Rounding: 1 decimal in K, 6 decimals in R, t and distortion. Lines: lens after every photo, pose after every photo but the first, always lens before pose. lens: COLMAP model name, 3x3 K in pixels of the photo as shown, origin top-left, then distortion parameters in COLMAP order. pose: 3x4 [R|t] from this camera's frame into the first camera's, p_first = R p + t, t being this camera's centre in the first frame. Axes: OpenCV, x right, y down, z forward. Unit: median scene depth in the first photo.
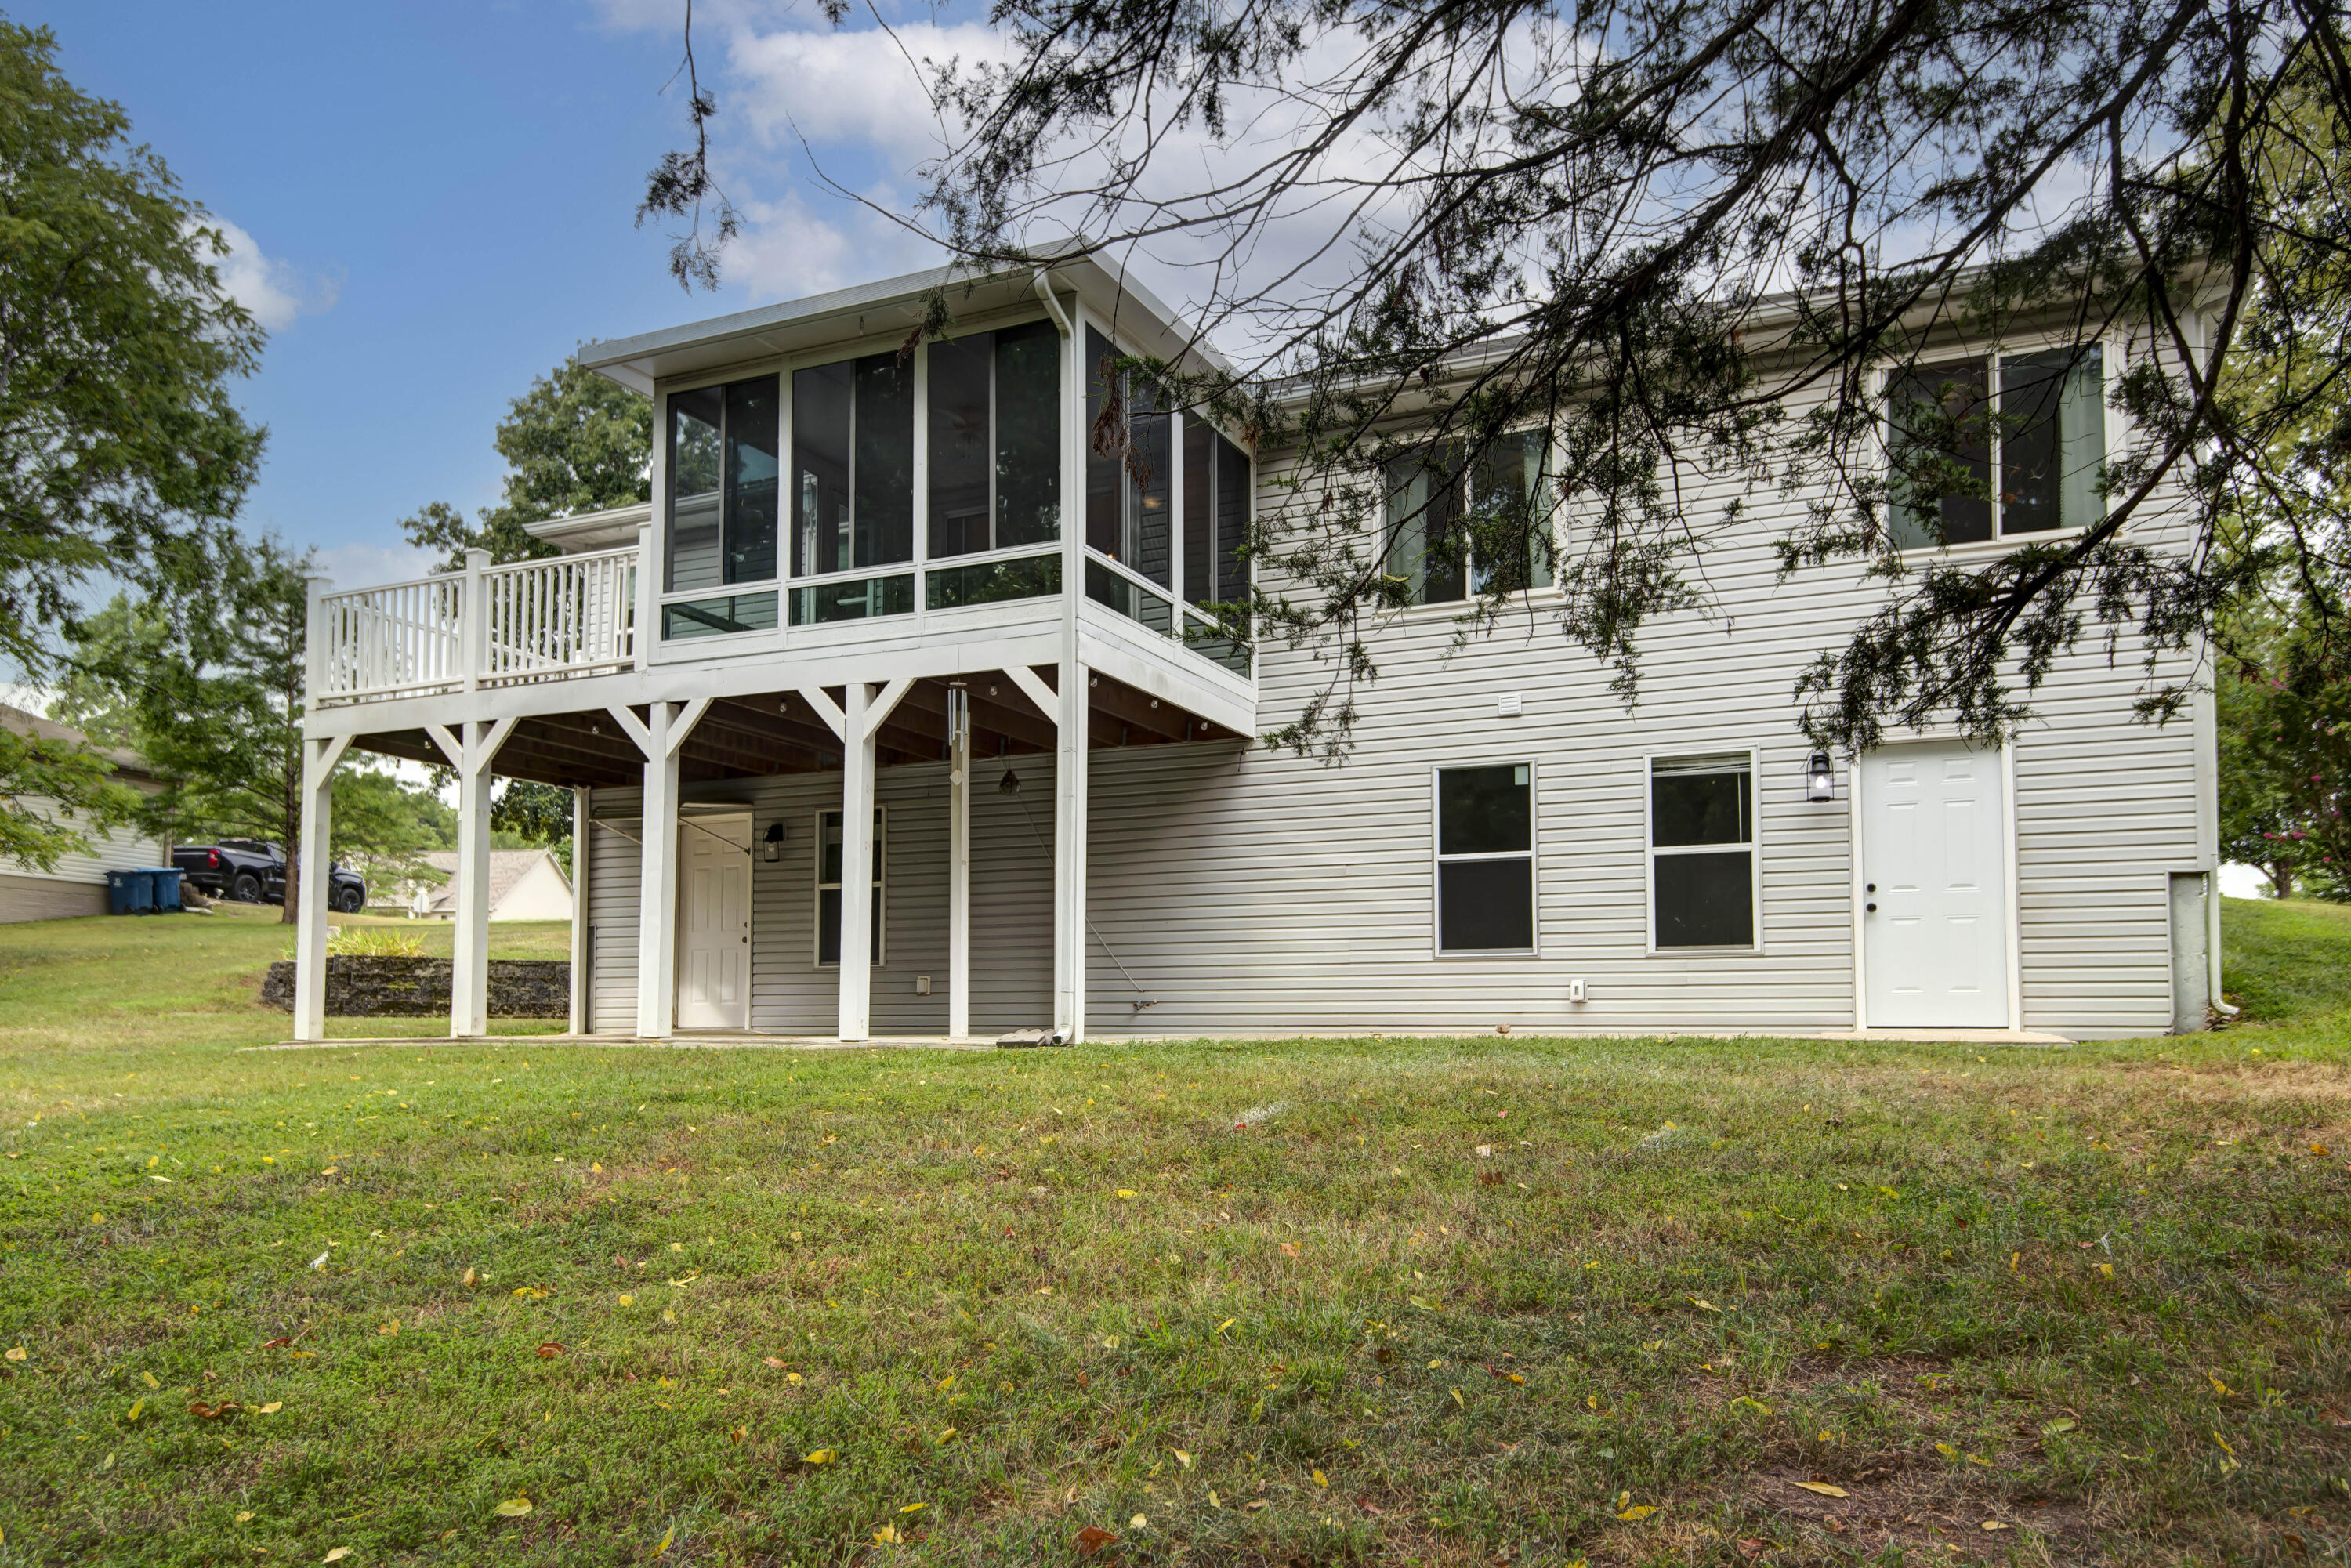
lens RADIAL K [[1602.9, 0, 1175.8], [0, 1602.9, 781.2], [0, 0, 1]] dist [-0.018040, -0.001669]
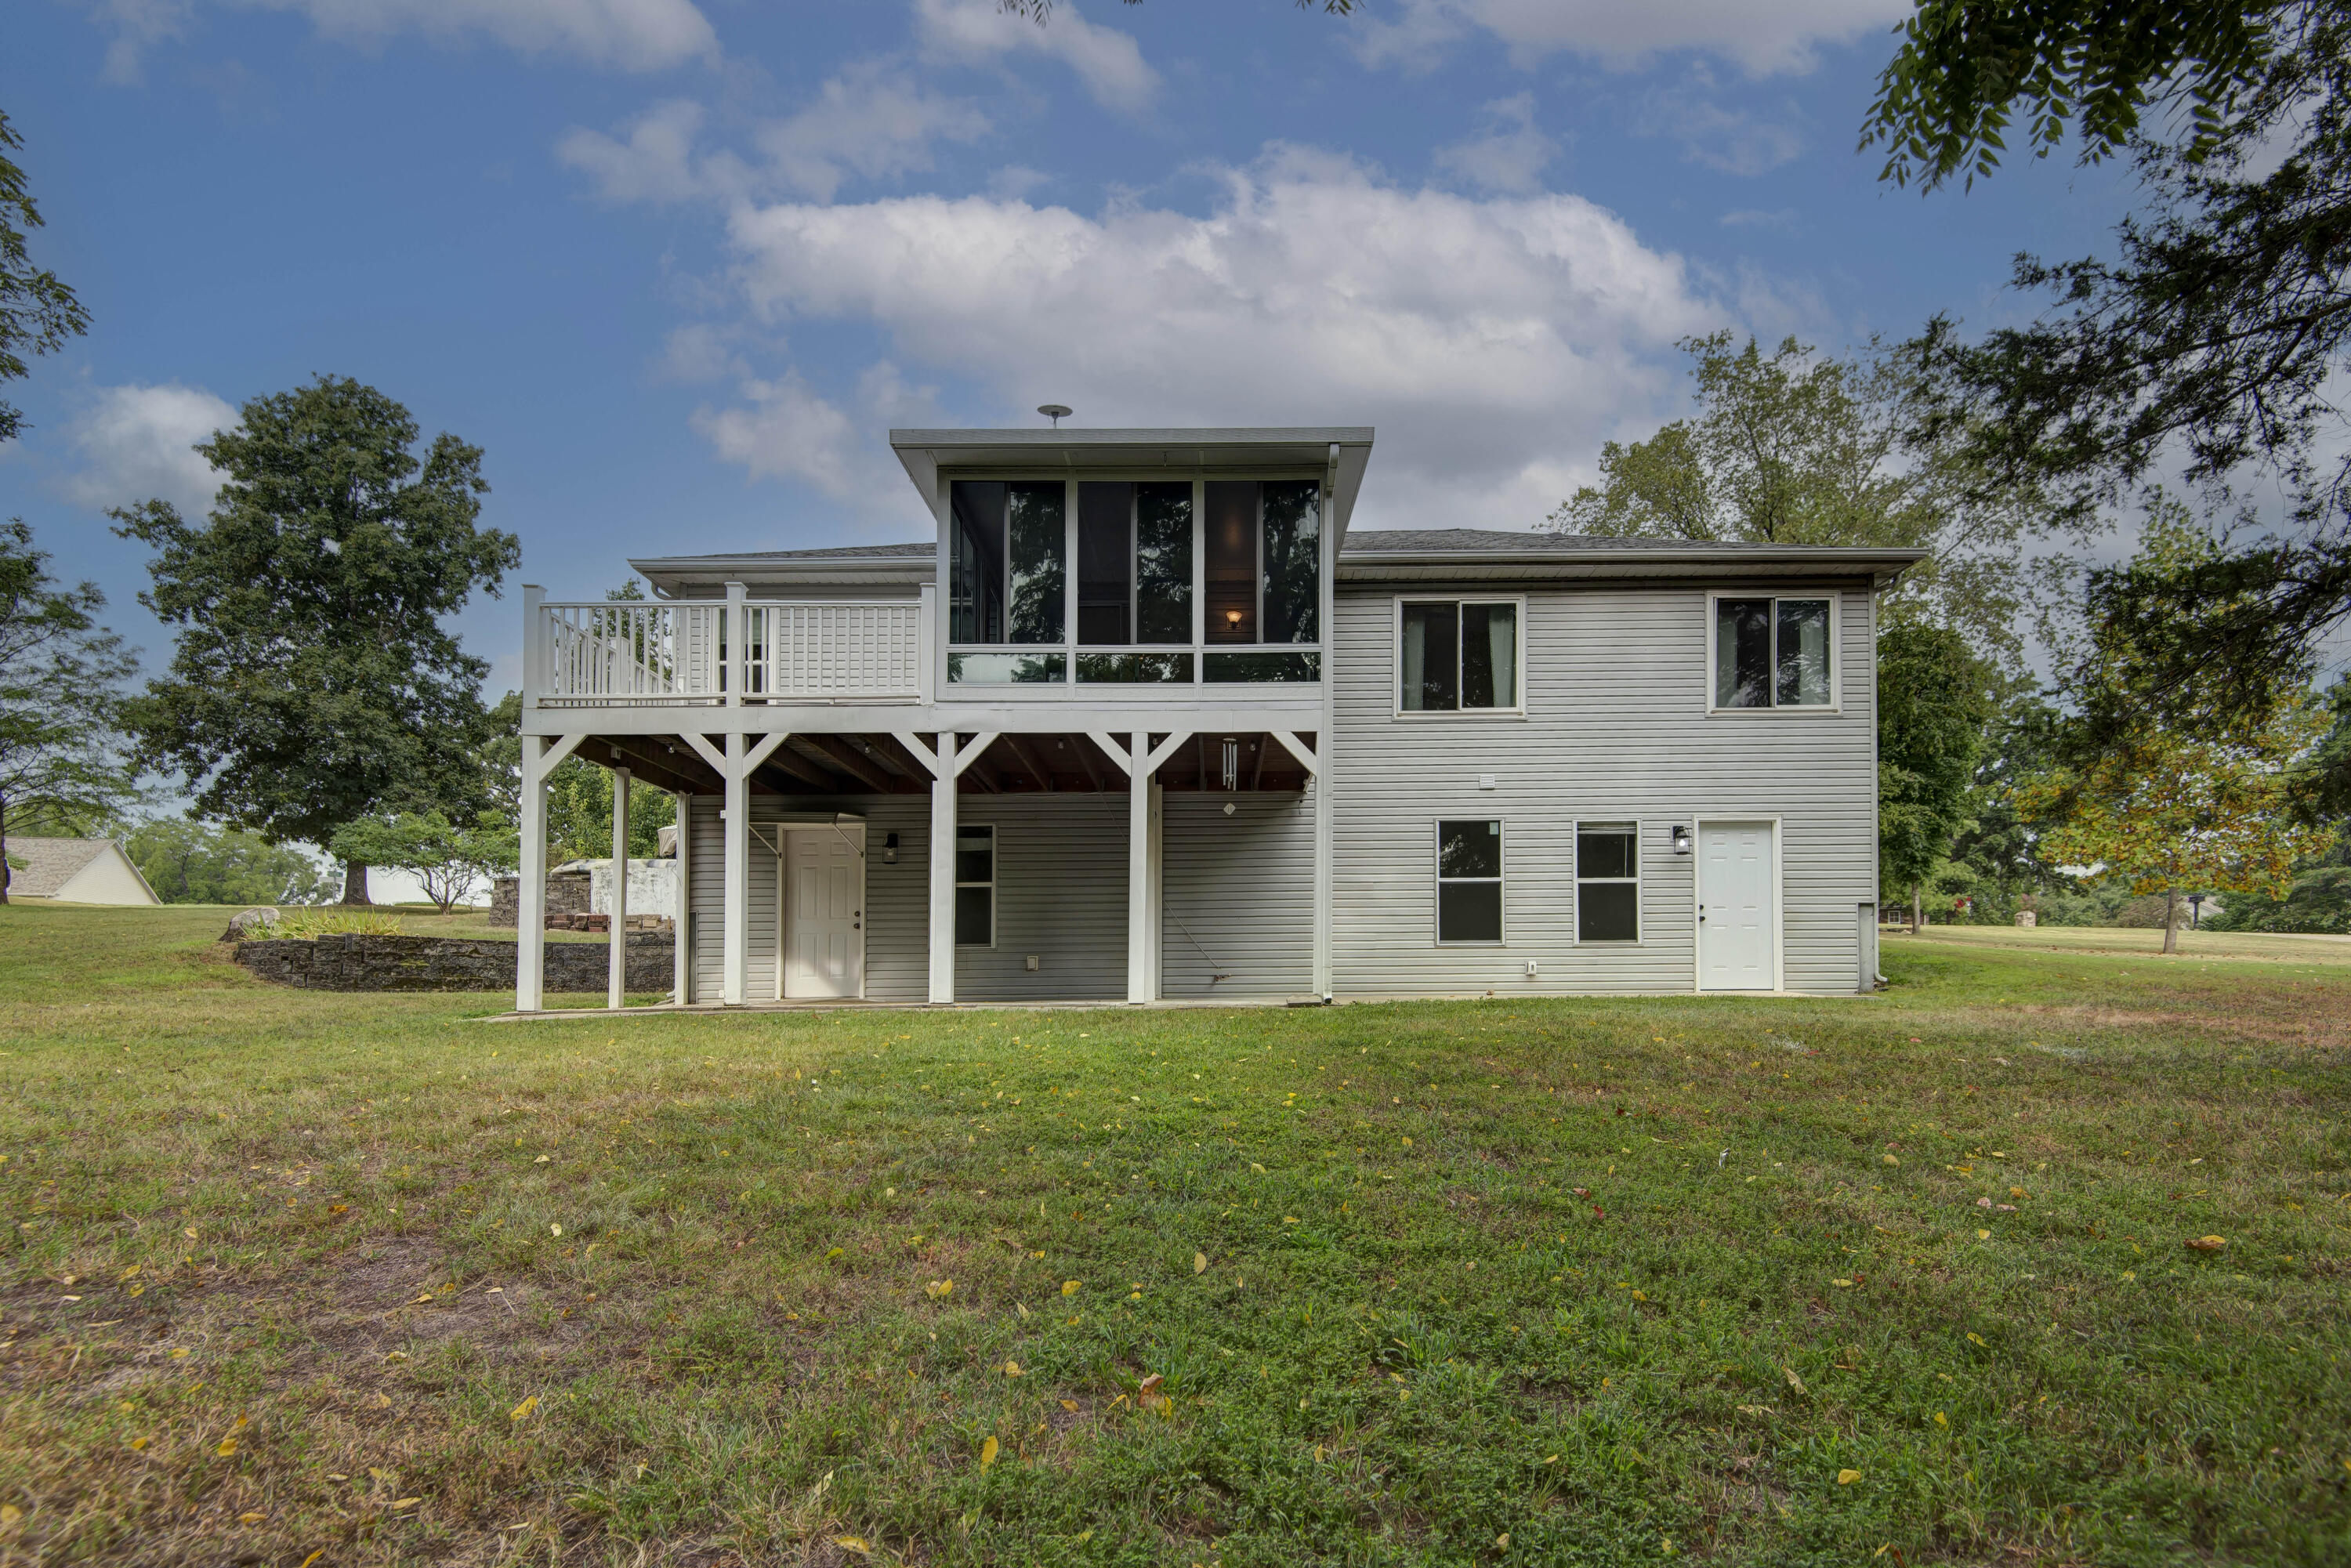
lens RADIAL K [[1157.8, 0, 1186.7], [0, 1157.8, 896.2], [0, 0, 1]] dist [-0.002290, -0.000097]
pose [[0.911172, 0.027271, 0.411124, -0.526122], [-0.054002, 0.997104, 0.053544, 0.018517], [-0.408473, -0.070990, 0.910006, 0.108585]]
